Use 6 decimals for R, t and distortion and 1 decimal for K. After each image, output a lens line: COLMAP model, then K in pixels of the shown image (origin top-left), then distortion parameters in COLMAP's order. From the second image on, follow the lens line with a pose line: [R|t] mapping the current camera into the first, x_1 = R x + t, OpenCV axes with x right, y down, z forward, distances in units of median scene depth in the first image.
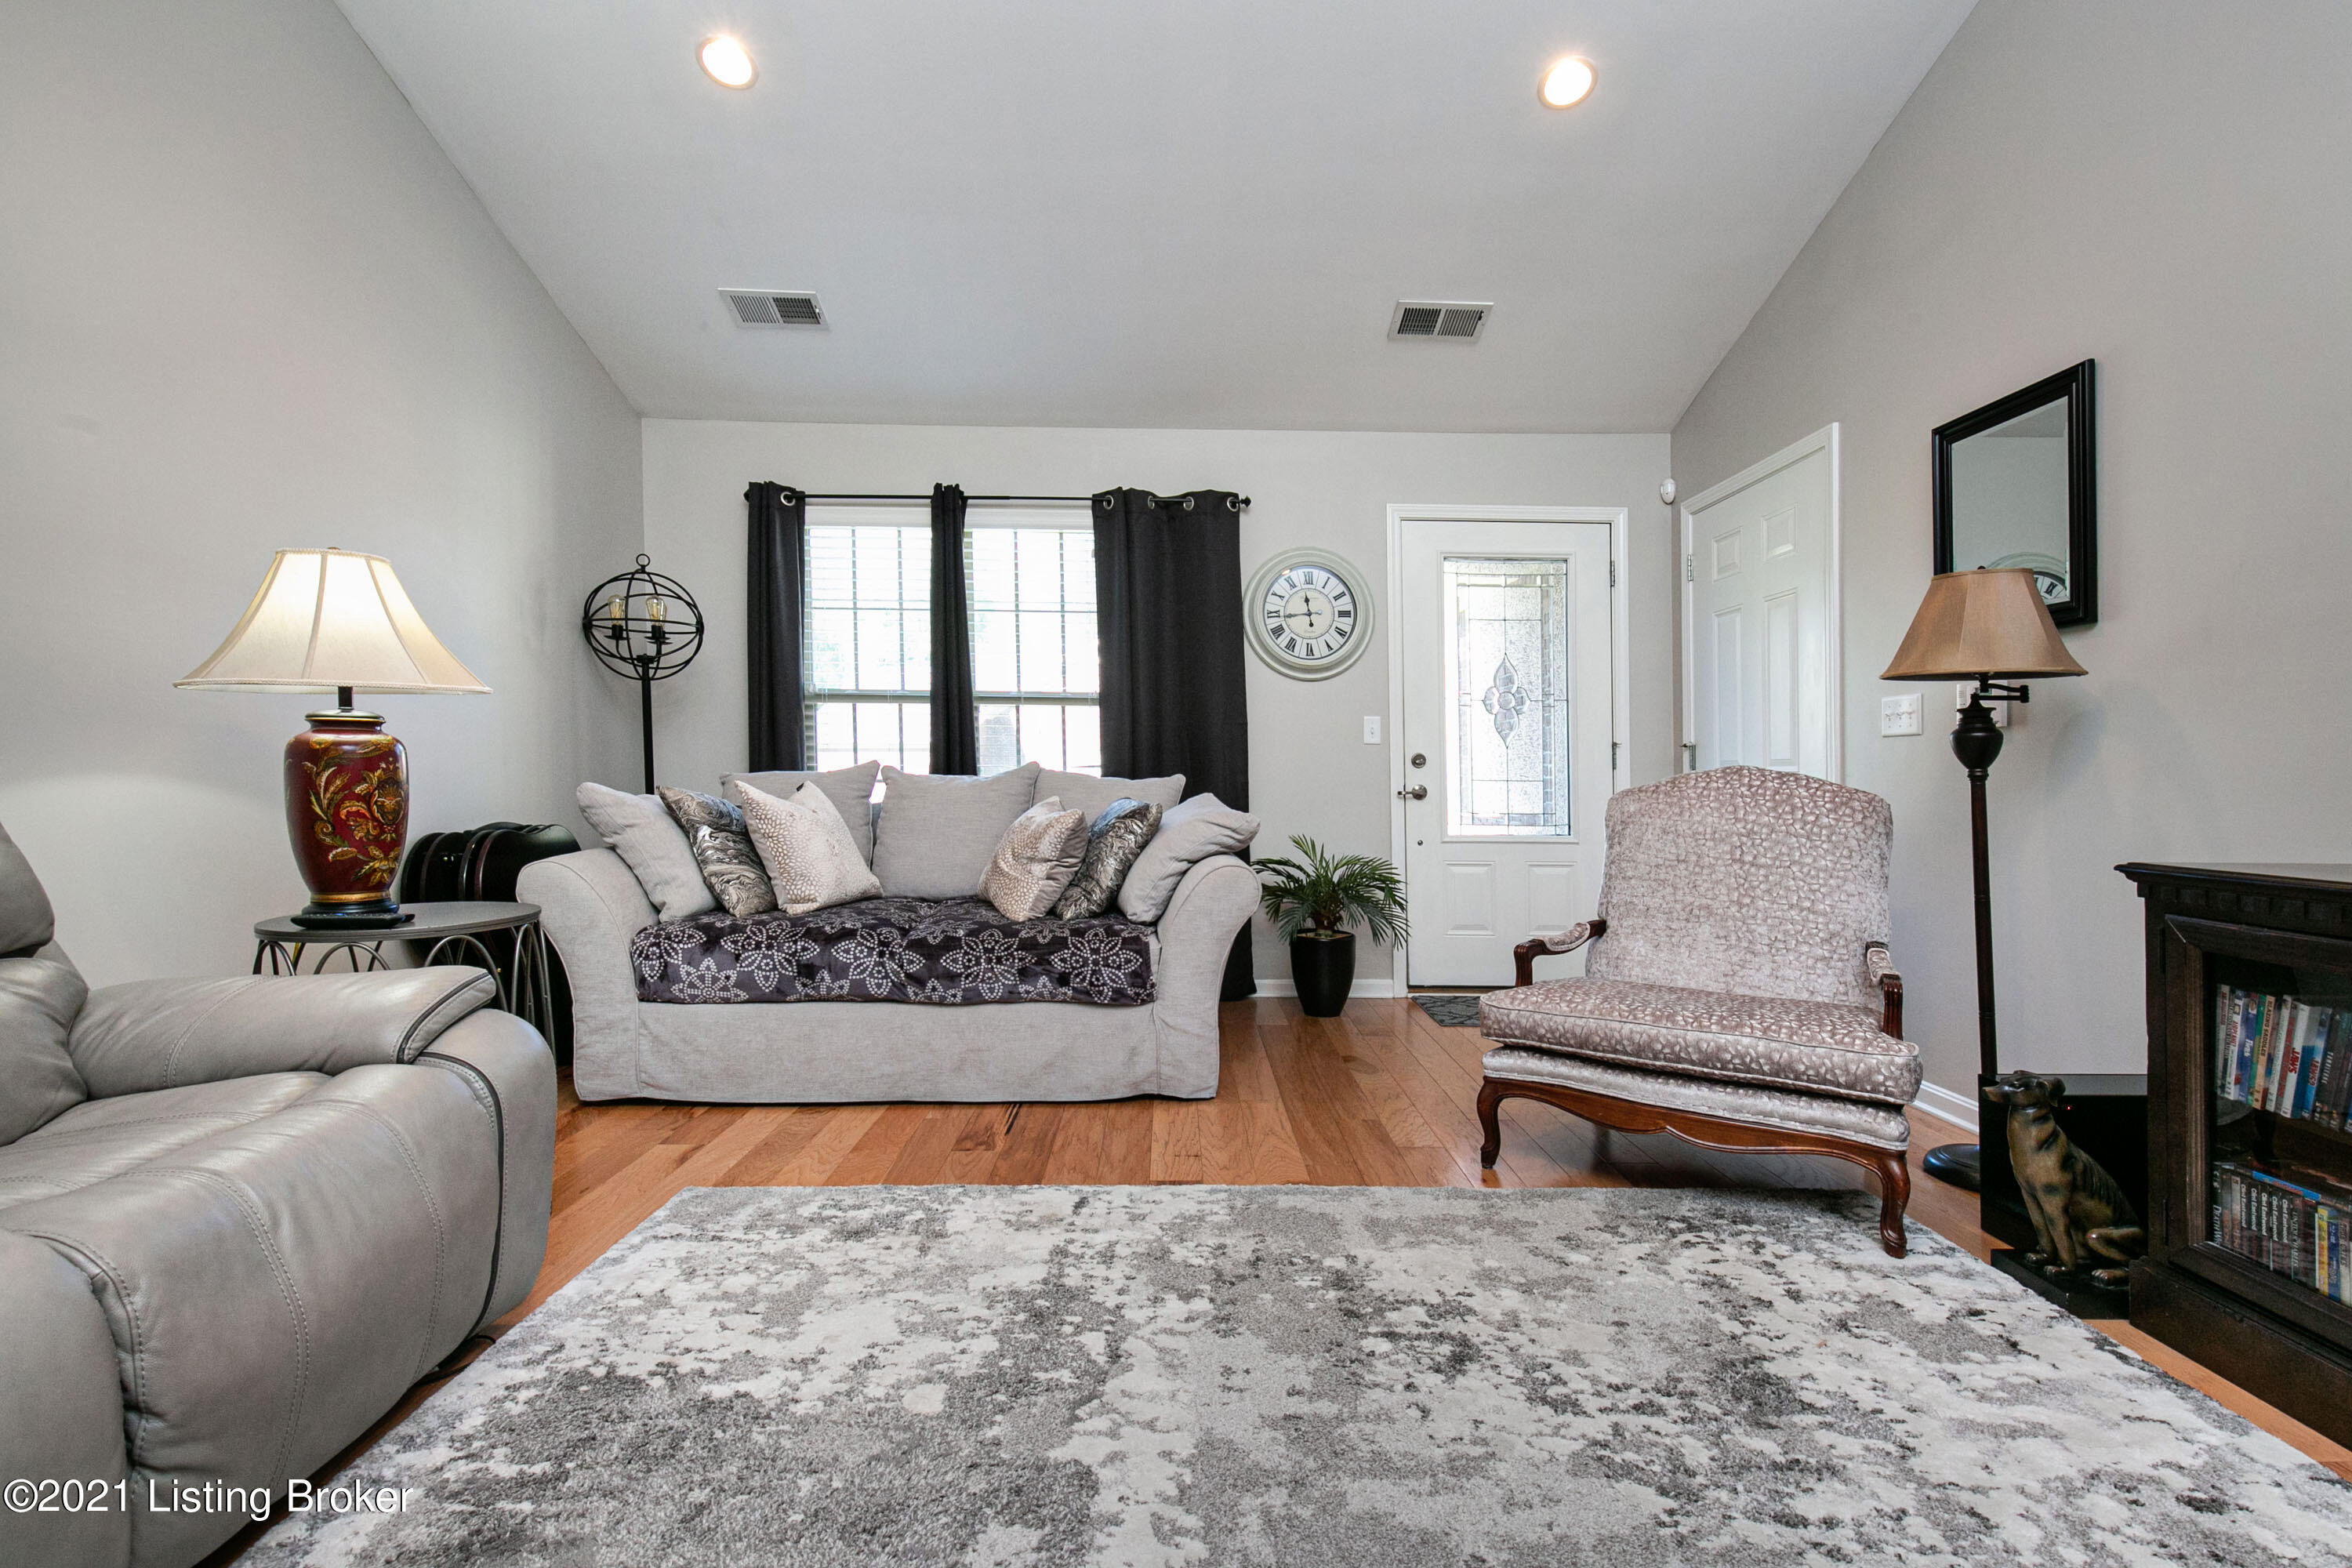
lens RADIAL K [[1075.2, 0, 1188.0], [0, 1075.2, 807.2], [0, 0, 1]] dist [0.007400, -0.002132]
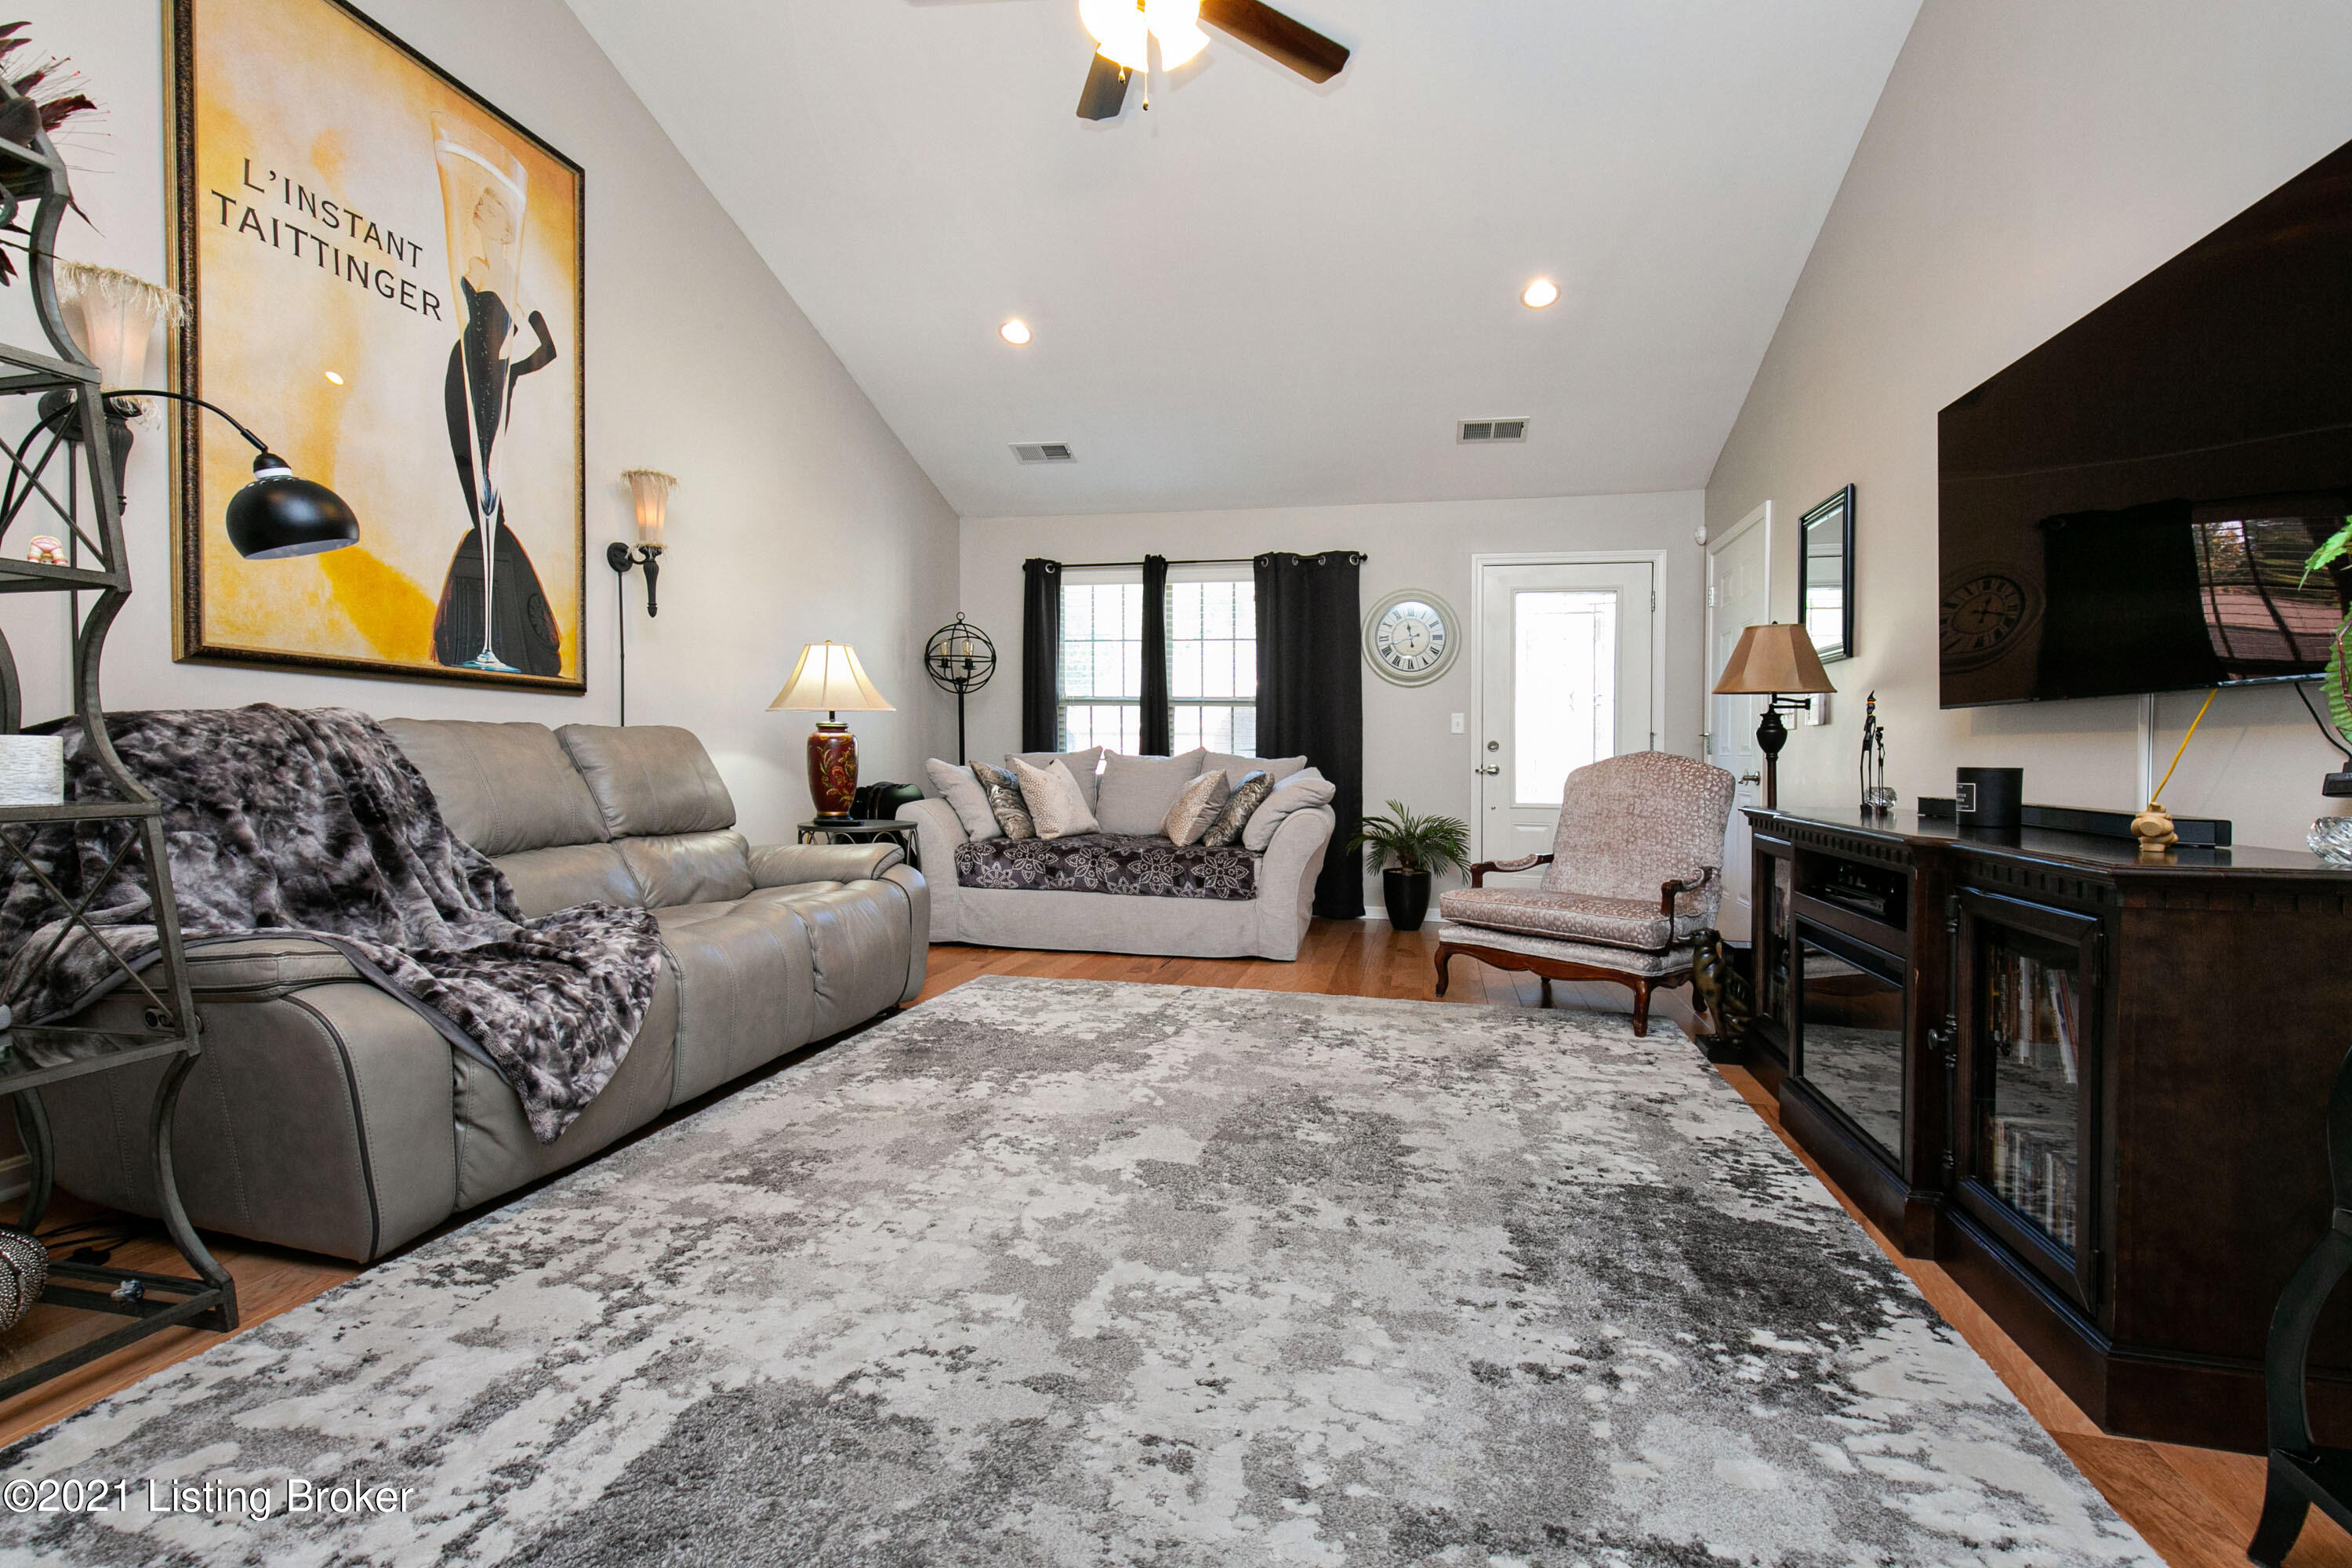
lens RADIAL K [[1075.2, 0, 1193.6], [0, 1075.2, 766.8], [0, 0, 1]] dist [0.007400, -0.002132]
pose [[0.972504, 0.006467, -0.232796, 0.263751], [-0.011582, 0.999720, -0.020615, 0.022231], [0.232598, 0.022744, 0.972307, -0.611141]]
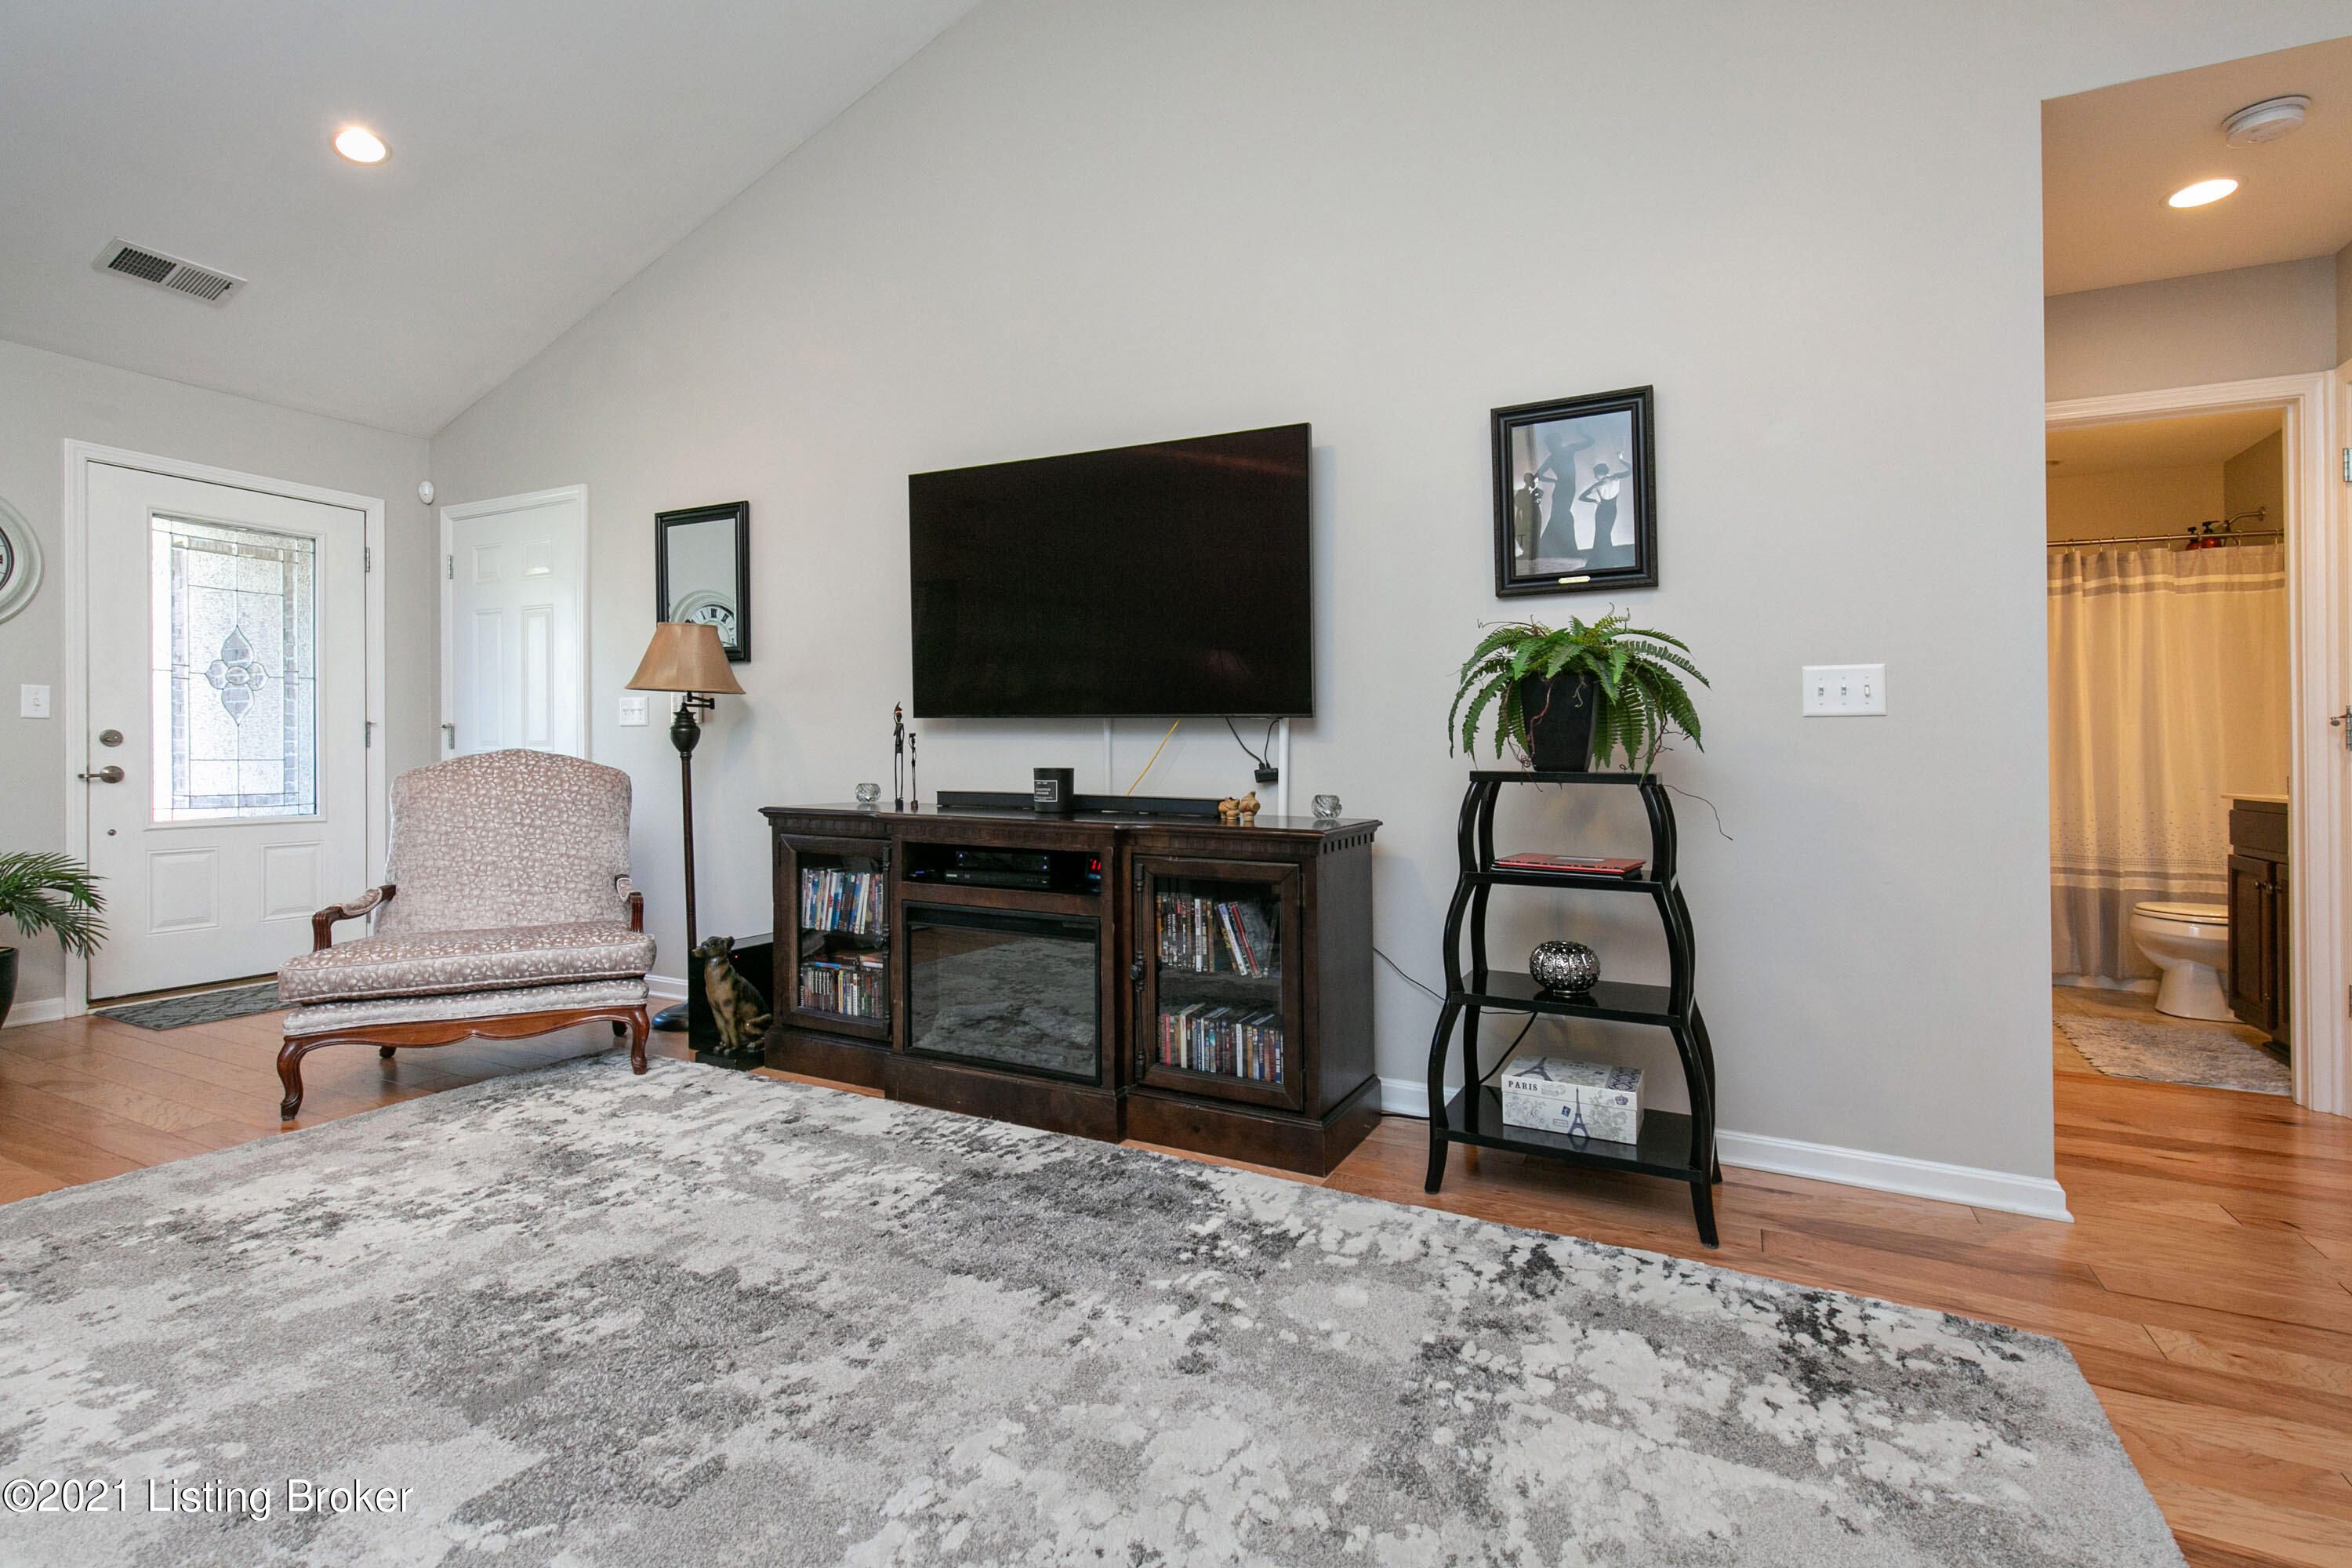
lens RADIAL K [[1075.2, 0, 1201.2], [0, 1075.2, 702.1], [0, 0, 1]] dist [0.007400, -0.002132]
pose [[0.461285, 0.035271, 0.886550, -0.254188], [0.024828, 0.998305, -0.052635, -0.006980], [-0.886904, 0.046291, 0.459628, -0.312349]]
